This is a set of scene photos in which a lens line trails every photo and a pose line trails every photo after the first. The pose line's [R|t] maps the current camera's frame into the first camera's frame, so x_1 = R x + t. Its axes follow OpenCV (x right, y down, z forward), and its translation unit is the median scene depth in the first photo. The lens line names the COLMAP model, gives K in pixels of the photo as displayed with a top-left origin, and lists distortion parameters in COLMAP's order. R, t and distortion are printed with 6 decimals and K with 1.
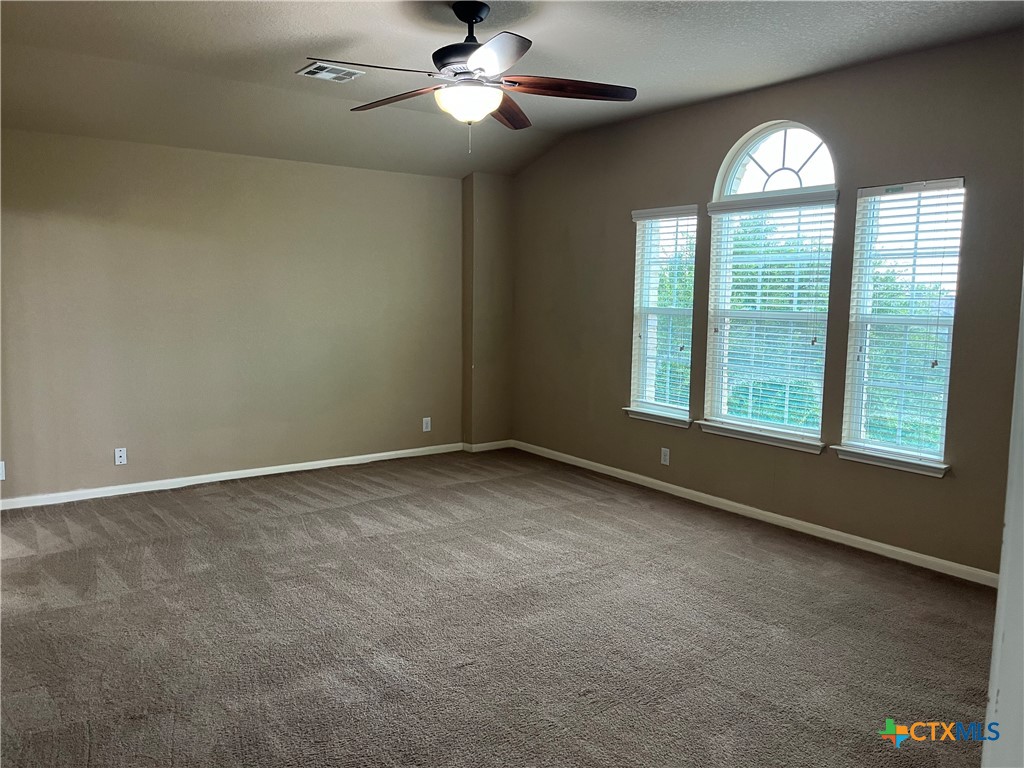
lens RADIAL K [[781.9, 0, 512.7], [0, 781.9, 381.1], [0, 0, 1]] dist [0.049852, -0.055260]
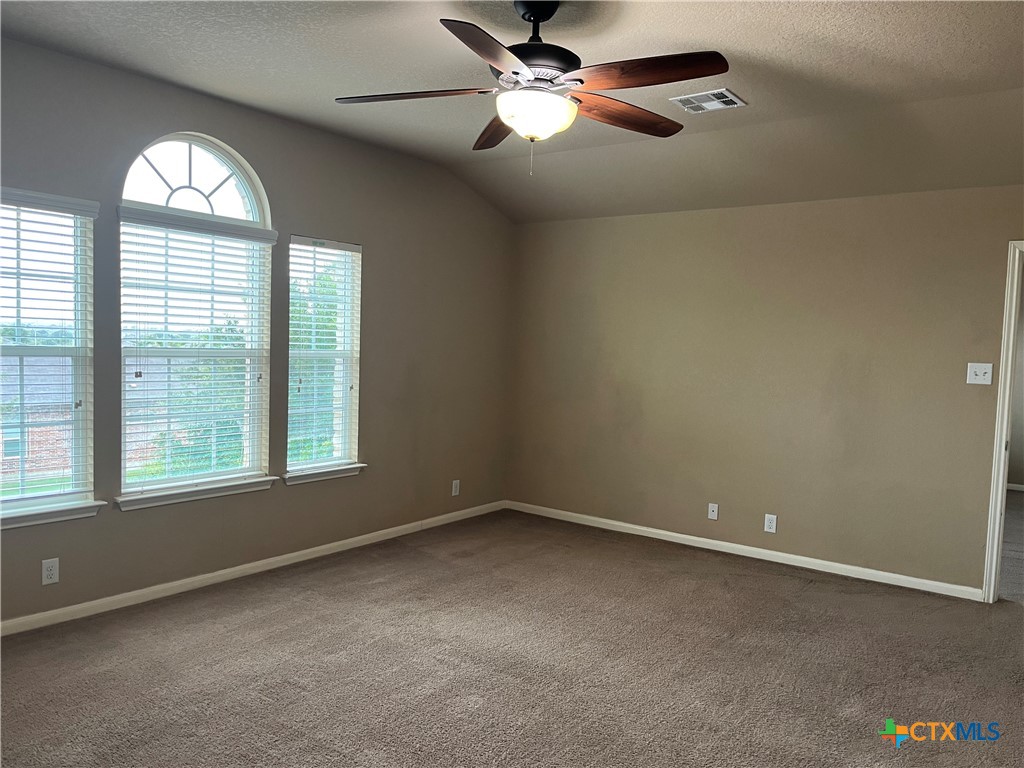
lens RADIAL K [[781.9, 0, 504.1], [0, 781.9, 385.8], [0, 0, 1]] dist [0.049852, -0.055260]
pose [[-0.291312, -0.080394, 0.953244, -0.619471], [0.069281, 0.992073, 0.104841, -0.116968], [-0.954116, 0.096583, -0.283433, 0.935842]]
